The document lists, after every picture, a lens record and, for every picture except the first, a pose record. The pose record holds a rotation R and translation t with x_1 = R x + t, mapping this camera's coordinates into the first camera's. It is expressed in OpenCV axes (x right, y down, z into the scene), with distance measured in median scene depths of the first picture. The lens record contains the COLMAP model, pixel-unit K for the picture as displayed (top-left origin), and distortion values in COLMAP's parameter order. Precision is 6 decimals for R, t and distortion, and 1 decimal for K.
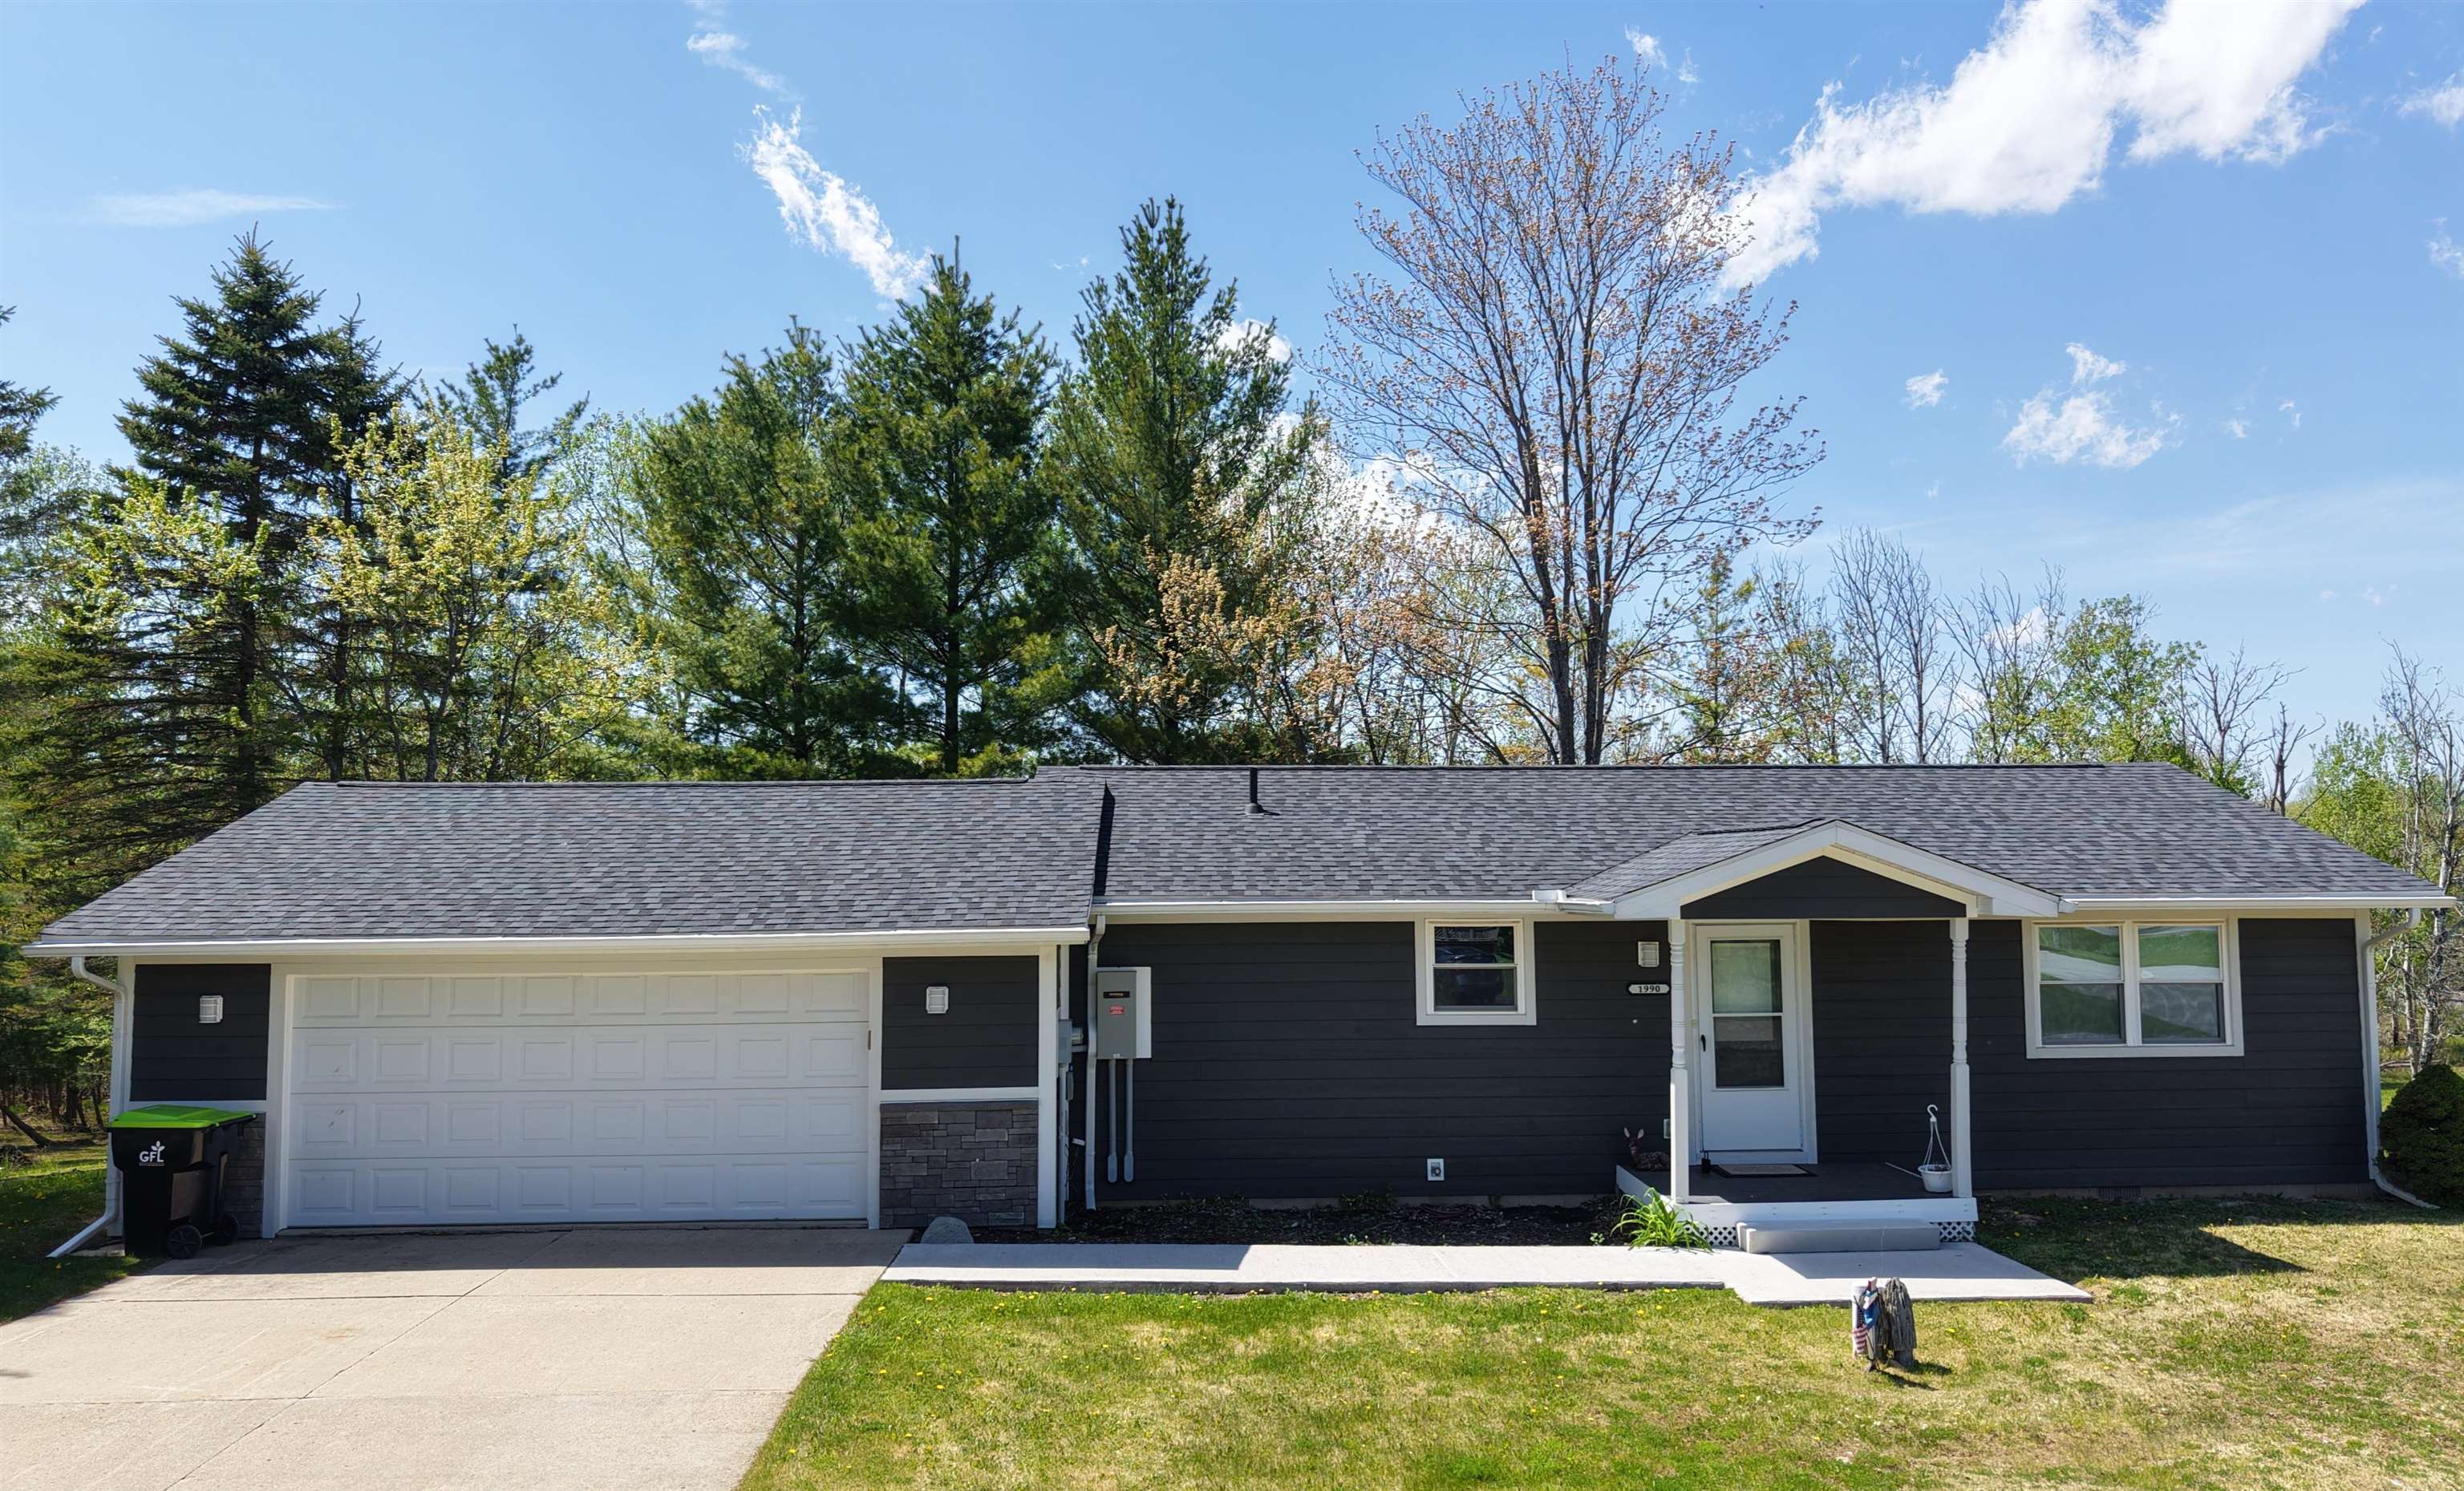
lens RADIAL K [[1746.2, 0, 1232.0], [0, 1746.2, 745.5], [0, 0, 1]] dist [0.052474, -0.095184]
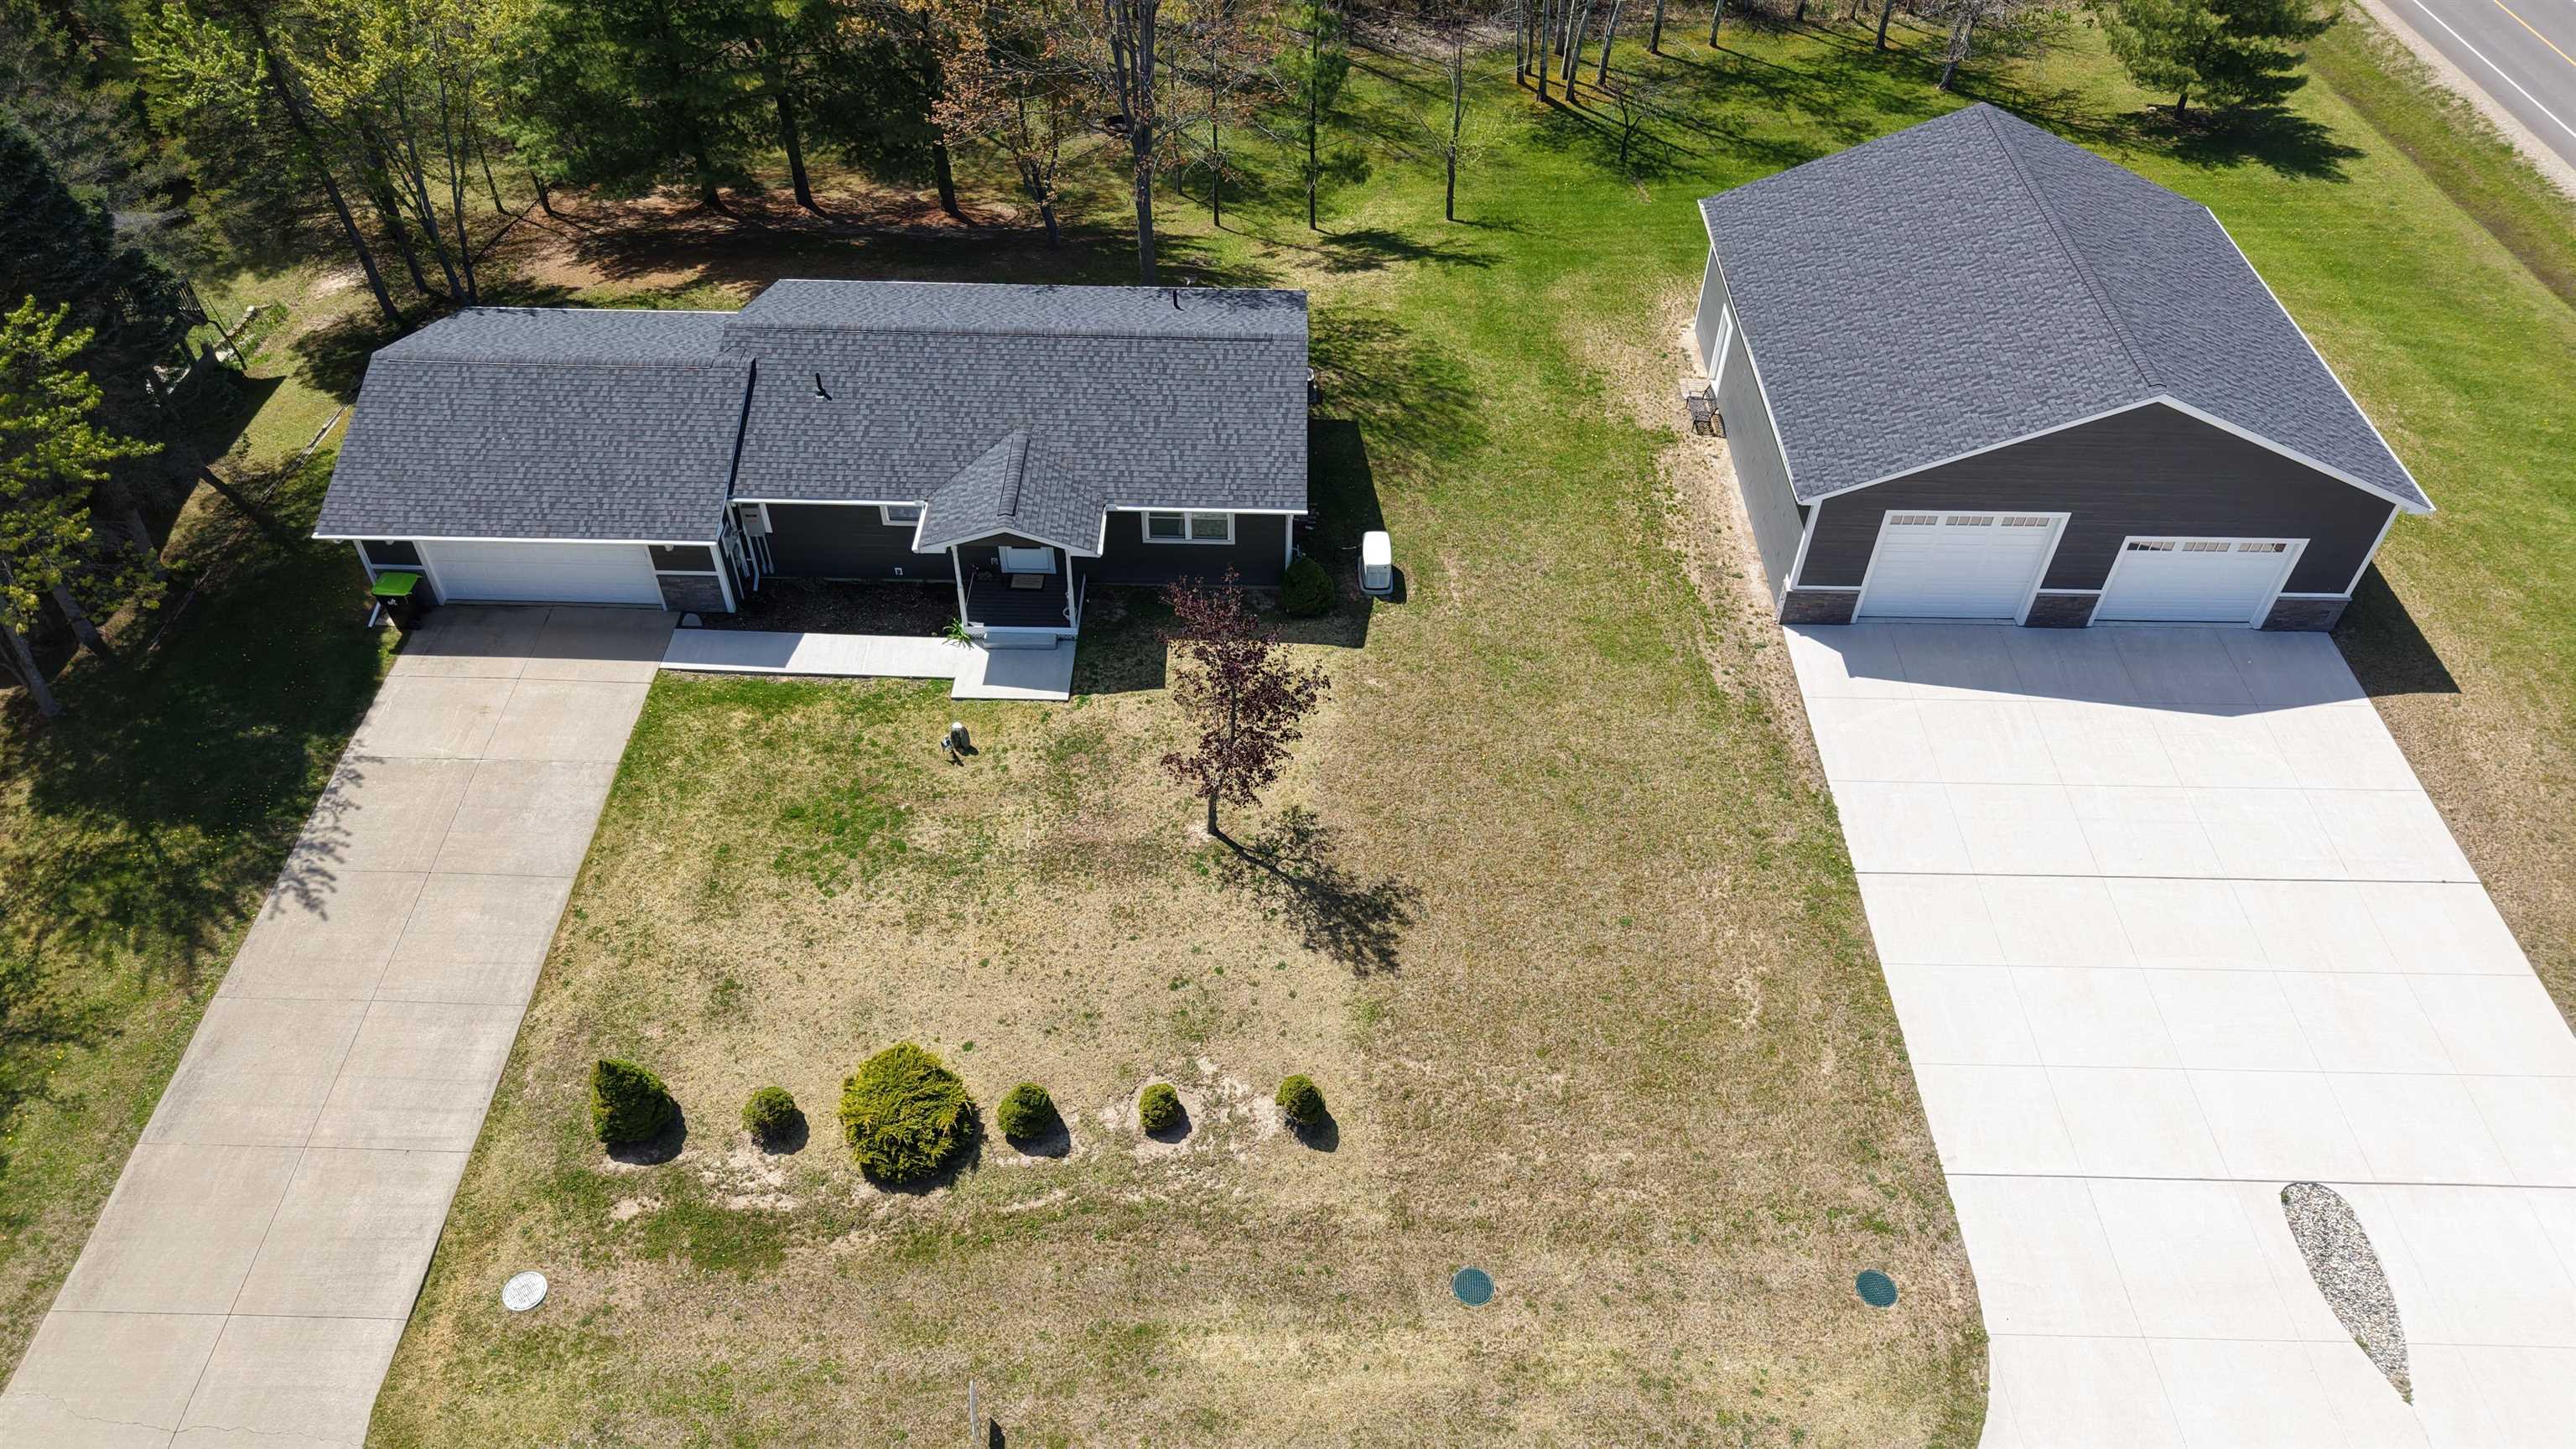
lens RADIAL K [[1715.7, 0, 1288.0], [0, 1715.7, 724.5], [0, 0, 1]] dist [0.036185, -0.051744]
pose [[0.998671, 0.045913, -0.023403, 0.725812], [-0.012386, 0.654667, 0.755816, -1.440953], [0.050023, -0.754522, 0.654365, -0.711382]]
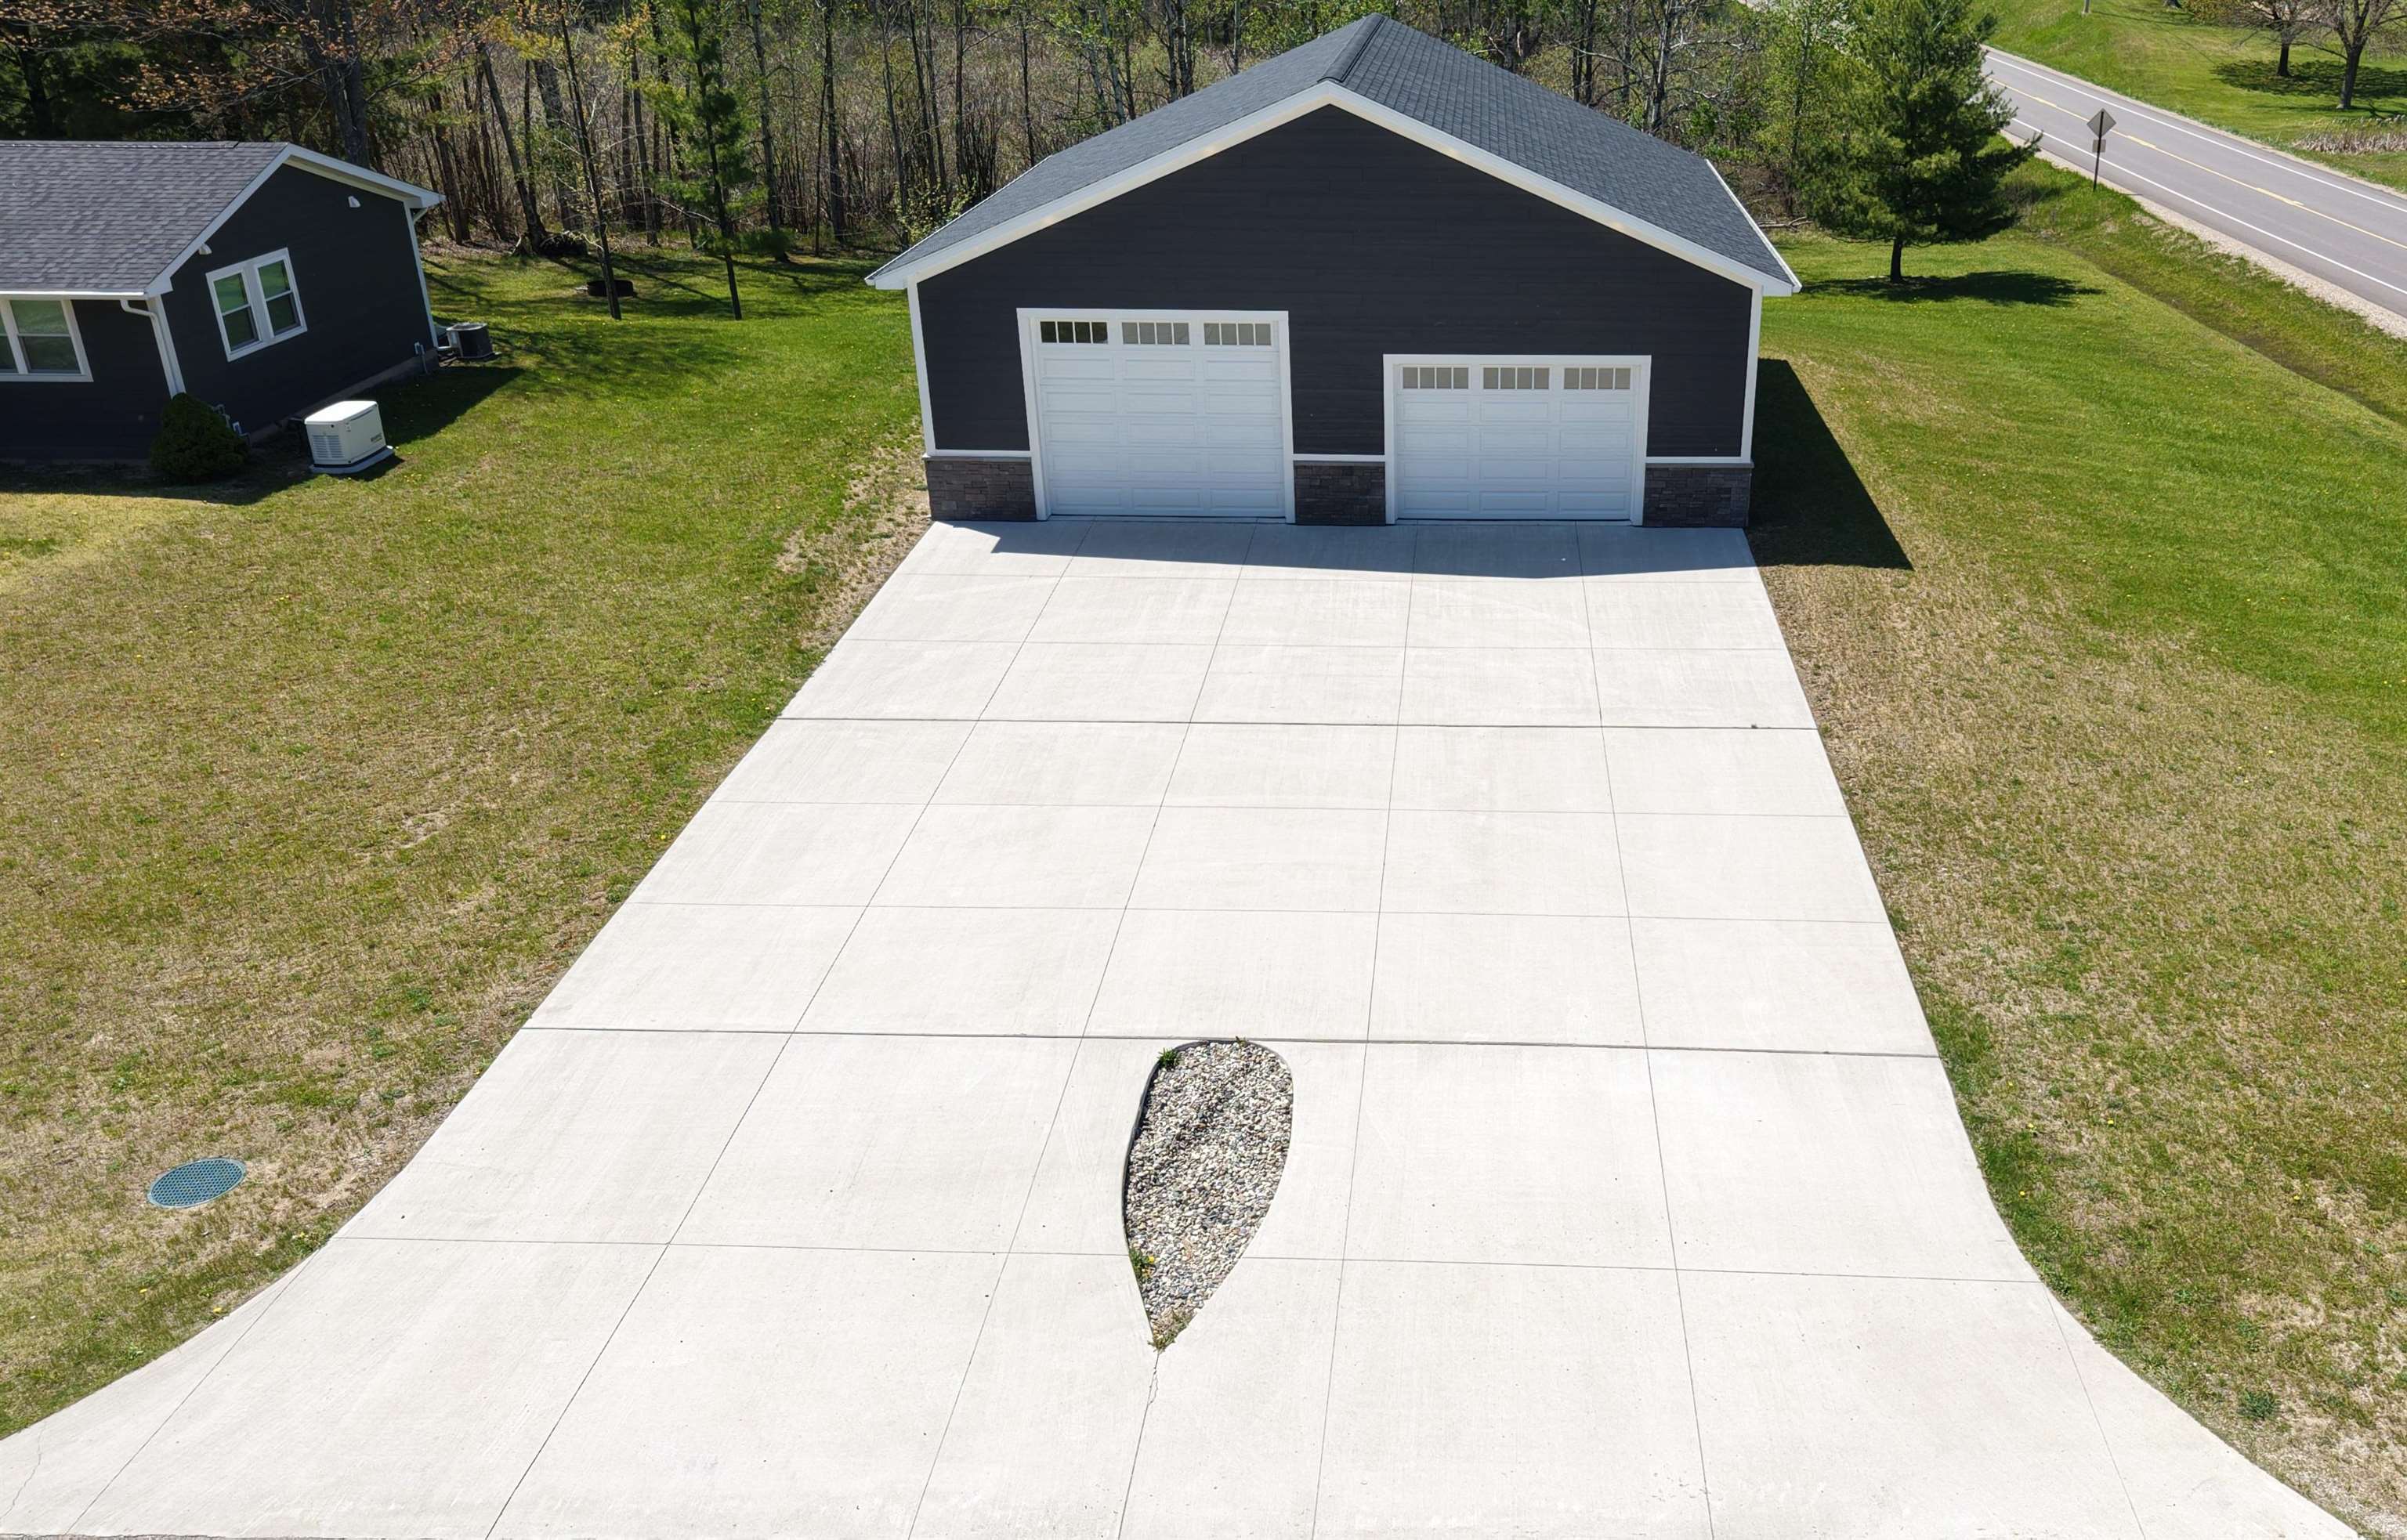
lens RADIAL K [[1938.8, 0, 1452.9], [0, 1938.8, 725.6], [0, 0, 1]] dist [0.041096, -0.051344]
pose [[0.998503, 0.032189, -0.044231, 1.938728], [-0.006978, 0.876891, 0.480639, -0.424242], [0.054257, -0.479611, 0.875802, -0.665031]]
